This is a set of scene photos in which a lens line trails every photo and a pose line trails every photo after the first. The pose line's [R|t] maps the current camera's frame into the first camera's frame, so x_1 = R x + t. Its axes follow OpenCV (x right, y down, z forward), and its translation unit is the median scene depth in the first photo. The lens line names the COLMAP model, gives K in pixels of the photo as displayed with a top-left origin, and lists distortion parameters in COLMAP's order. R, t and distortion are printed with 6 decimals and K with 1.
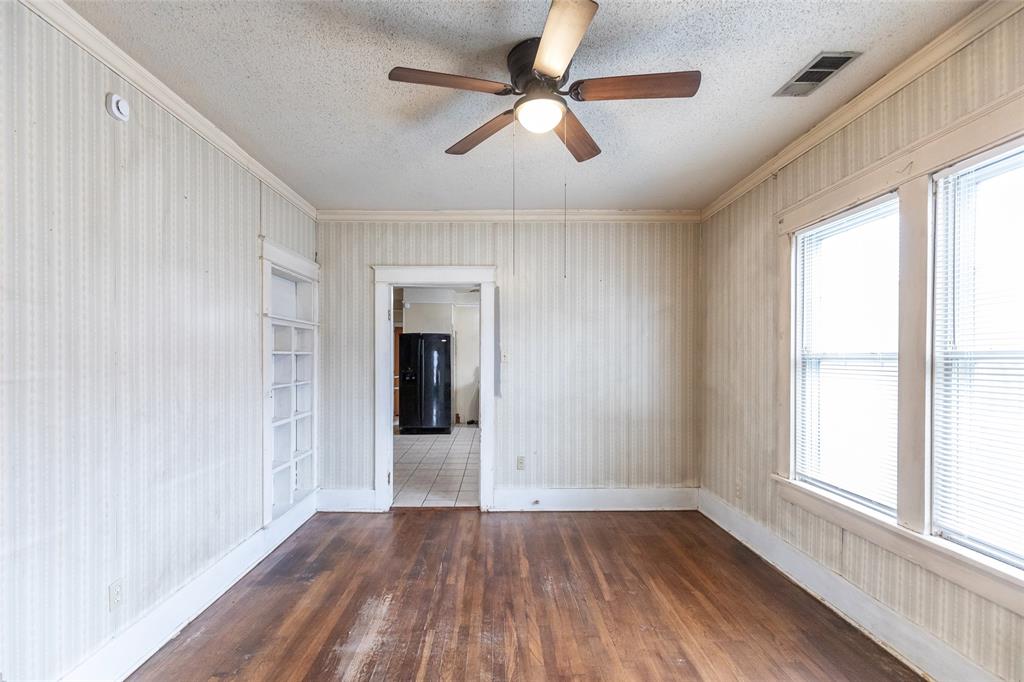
lens RADIAL K [[463.0, 0, 505.7], [0, 463.0, 356.3], [0, 0, 1]] dist [0.000171, 0.000224]
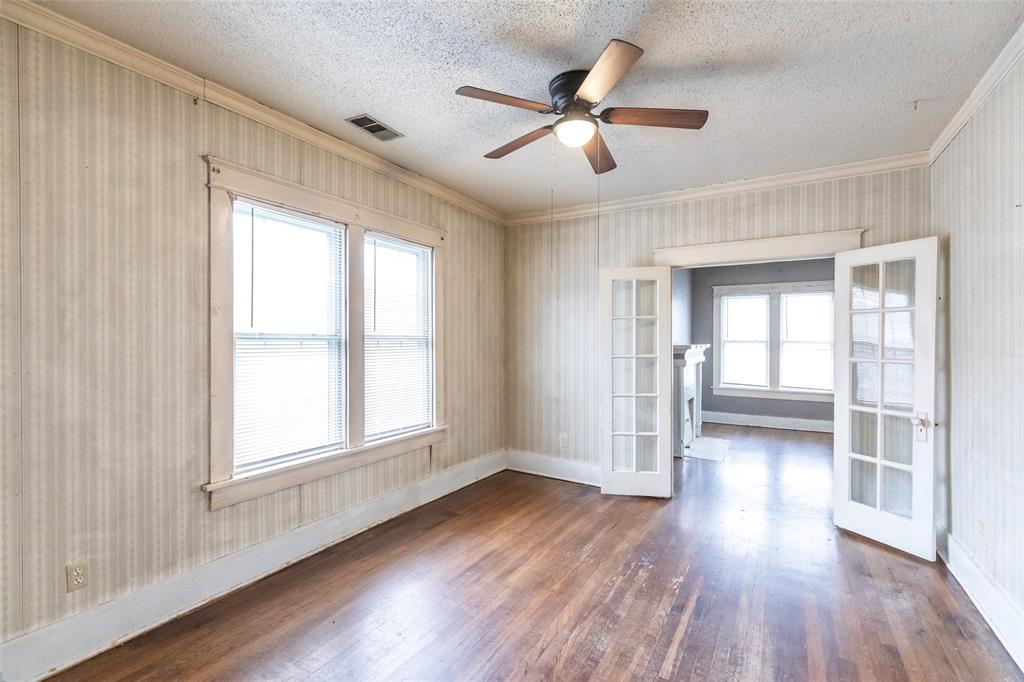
lens RADIAL K [[463.0, 0, 514.7], [0, 463.0, 343.5], [0, 0, 1]] dist [0.000171, 0.000224]
pose [[-0.855435, -0.001691, 0.517908, -0.361003], [-0.001126, 0.999998, 0.001405, 0.015685], [-0.517909, 0.000619, -0.855435, 1.856660]]
